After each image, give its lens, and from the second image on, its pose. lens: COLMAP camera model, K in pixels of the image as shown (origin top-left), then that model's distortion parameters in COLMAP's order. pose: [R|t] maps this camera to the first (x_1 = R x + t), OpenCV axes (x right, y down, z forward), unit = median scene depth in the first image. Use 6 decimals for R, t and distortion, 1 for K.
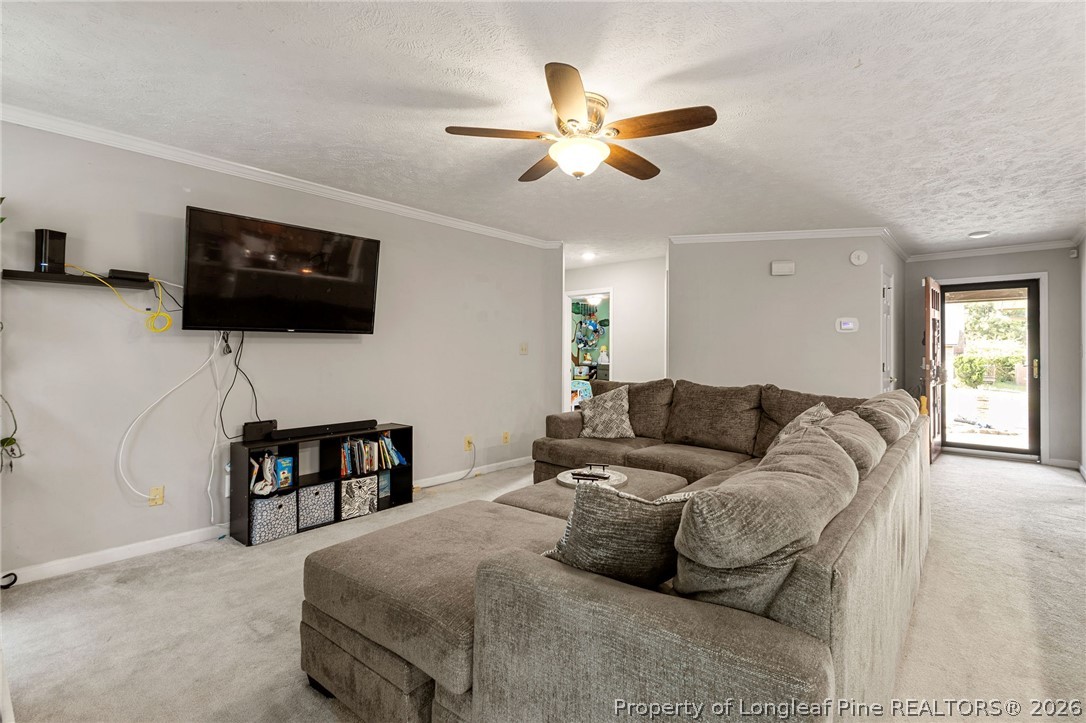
lens RADIAL K [[504.5, 0, 518.3], [0, 504.5, 347.8], [0, 0, 1]] dist [0.010120, -0.002969]
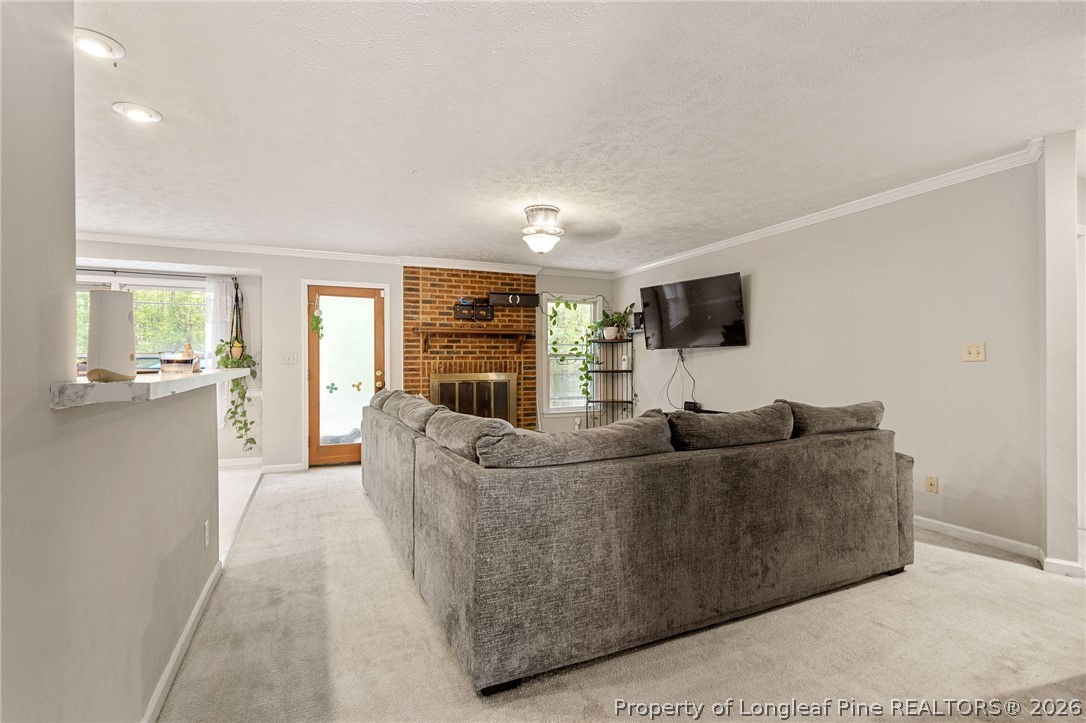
lens RADIAL K [[504.5, 0, 539.1], [0, 504.5, 366.7], [0, 0, 1]] dist [0.010120, -0.002969]
pose [[-0.394125, 0.003814, -0.919049, 1.139618], [0.012109, 0.999926, -0.001044, 0.024403], [0.918977, -0.011540, -0.394142, 1.119186]]
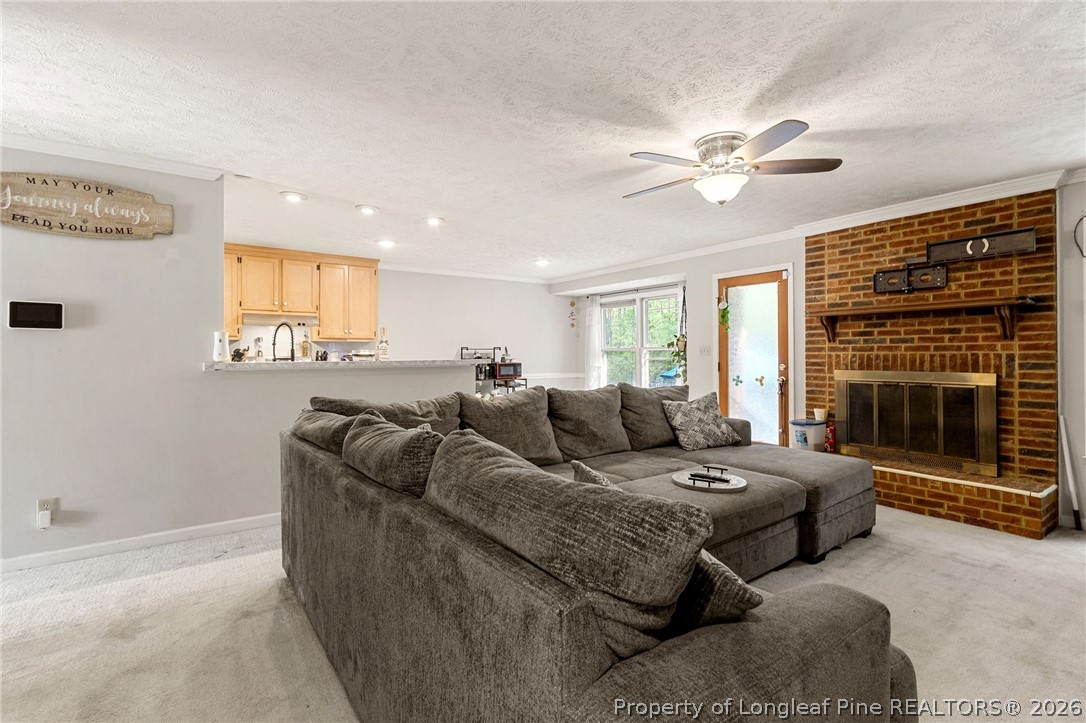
lens RADIAL K [[504.5, 0, 539.9], [0, 504.5, 355.3], [0, 0, 1]] dist [0.010120, -0.002969]
pose [[-0.975460, -0.001563, 0.220172, 0.196187], [-0.002456, 0.999990, -0.003782, 0.011620], [-0.220164, -0.004230, -0.975454, 1.539015]]
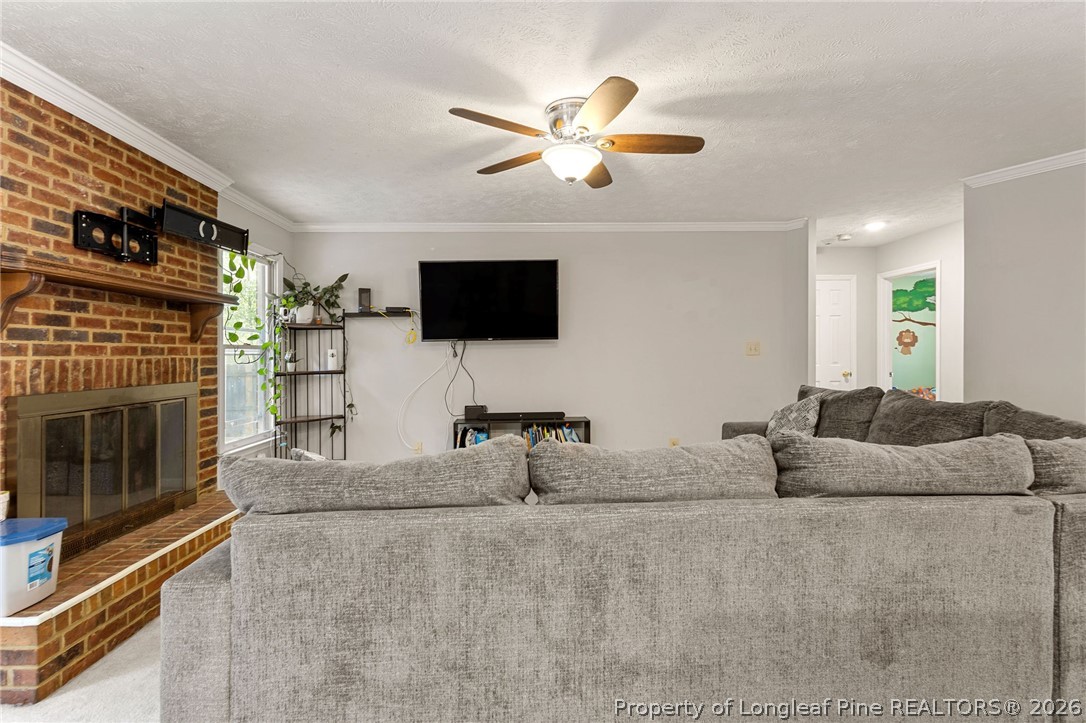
lens RADIAL K [[504.5, 0, 537.6], [0, 504.5, 355.8], [0, 0, 1]] dist [0.010120, -0.002969]
pose [[0.692407, -0.008294, -0.721459, 0.563472], [0.018105, 0.999819, 0.005882, 0.003577], [0.721280, -0.017135, 0.692432, 0.159105]]
